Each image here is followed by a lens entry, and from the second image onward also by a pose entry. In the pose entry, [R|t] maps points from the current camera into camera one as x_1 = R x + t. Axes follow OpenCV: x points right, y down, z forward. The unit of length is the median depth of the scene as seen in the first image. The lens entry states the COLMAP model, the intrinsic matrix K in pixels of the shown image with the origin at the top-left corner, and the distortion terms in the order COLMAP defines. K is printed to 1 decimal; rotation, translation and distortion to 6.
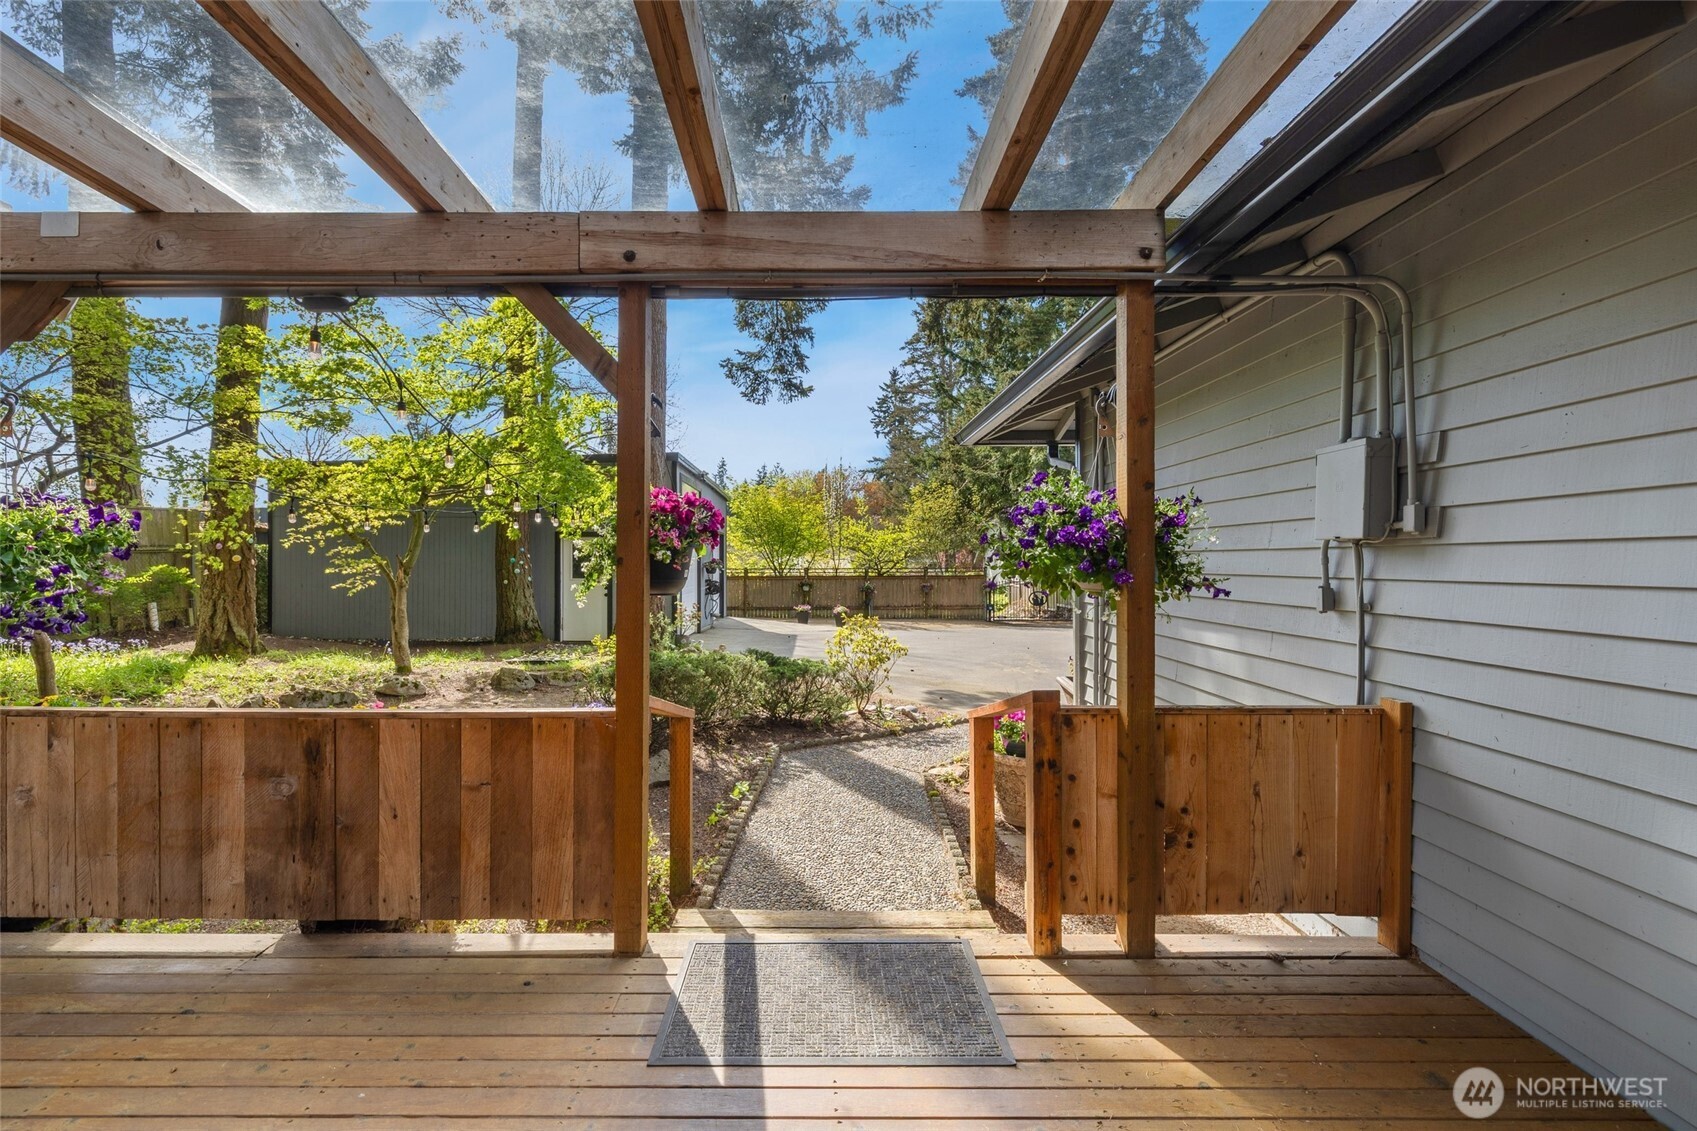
lens RADIAL K [[735.6, 0, 811.2], [0, 735.6, 566.0], [0, 0, 1]] dist [0.018354, -0.000220]
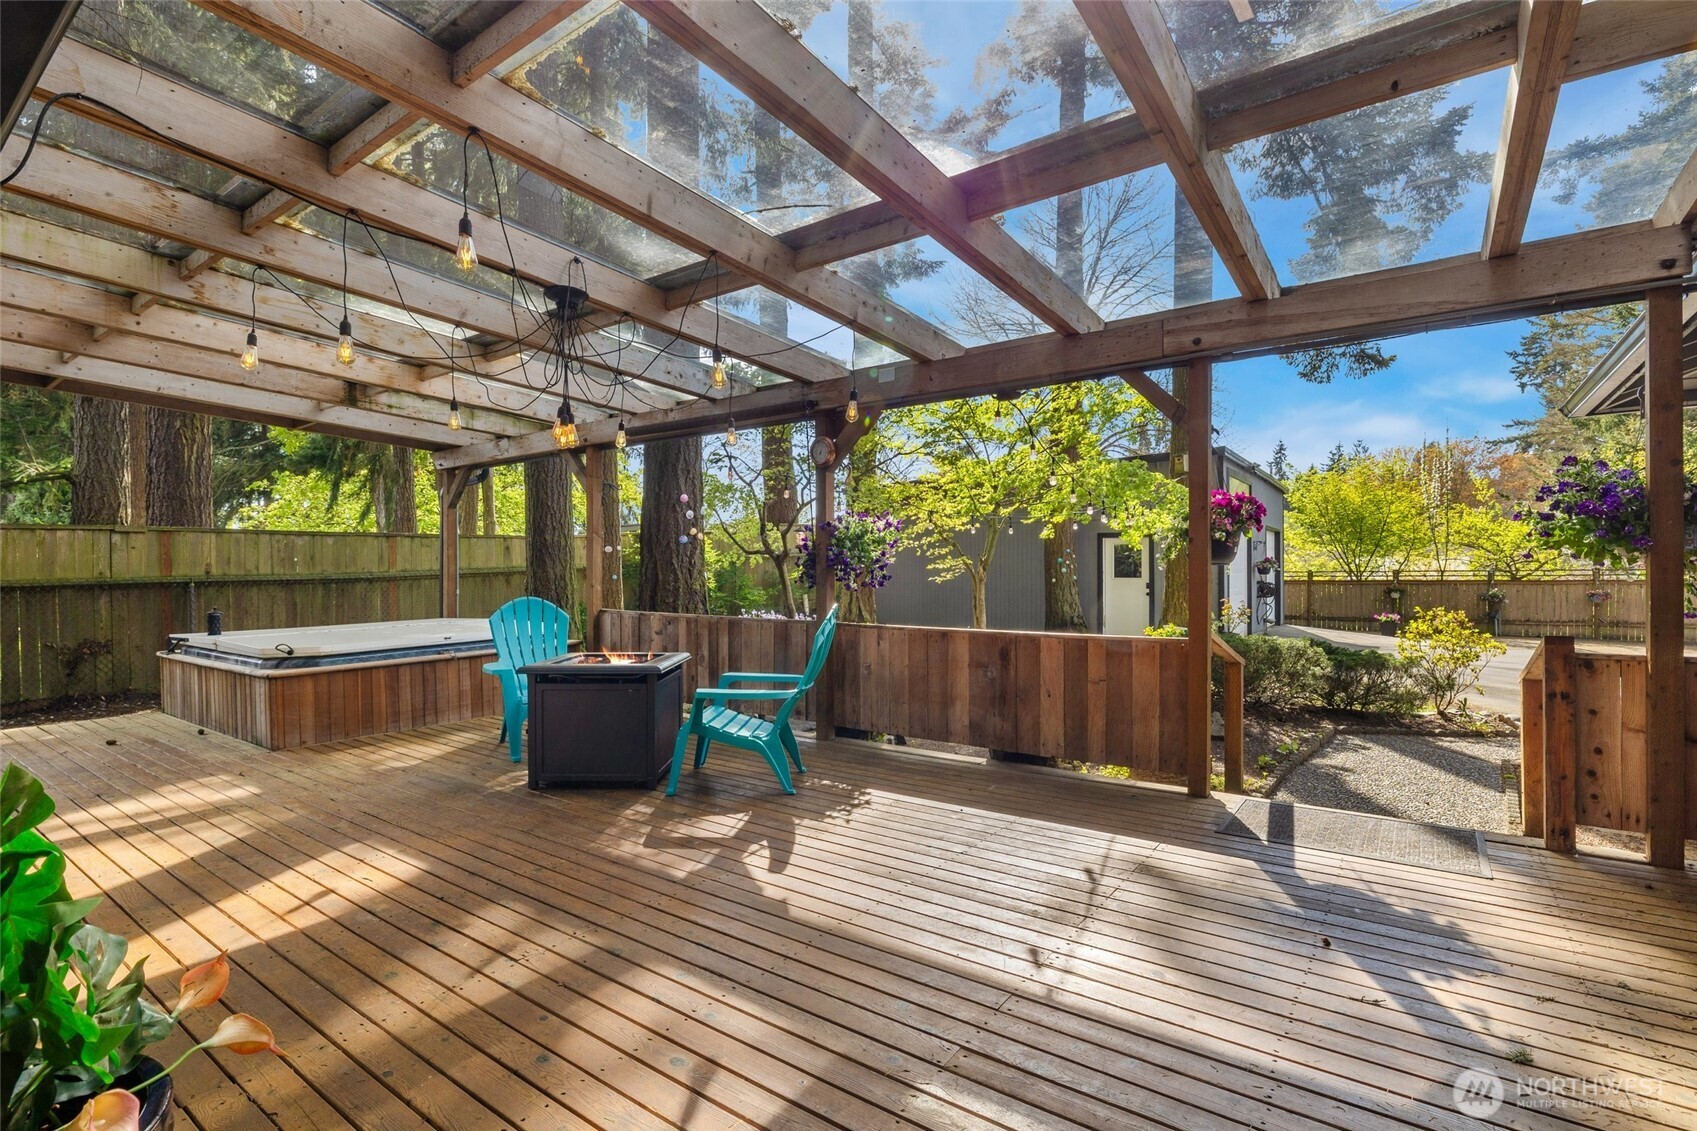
lens RADIAL K [[794.9, 0, 846.5], [0, 794.9, 571.0], [0, 0, 1]] dist [-0.000343, -0.004781]
pose [[0.813191, -0.003992, -0.581983, 0.096397], [0.002373, 0.999991, -0.003545, 0.049569], [0.581992, 0.001502, 0.813193, -0.608245]]
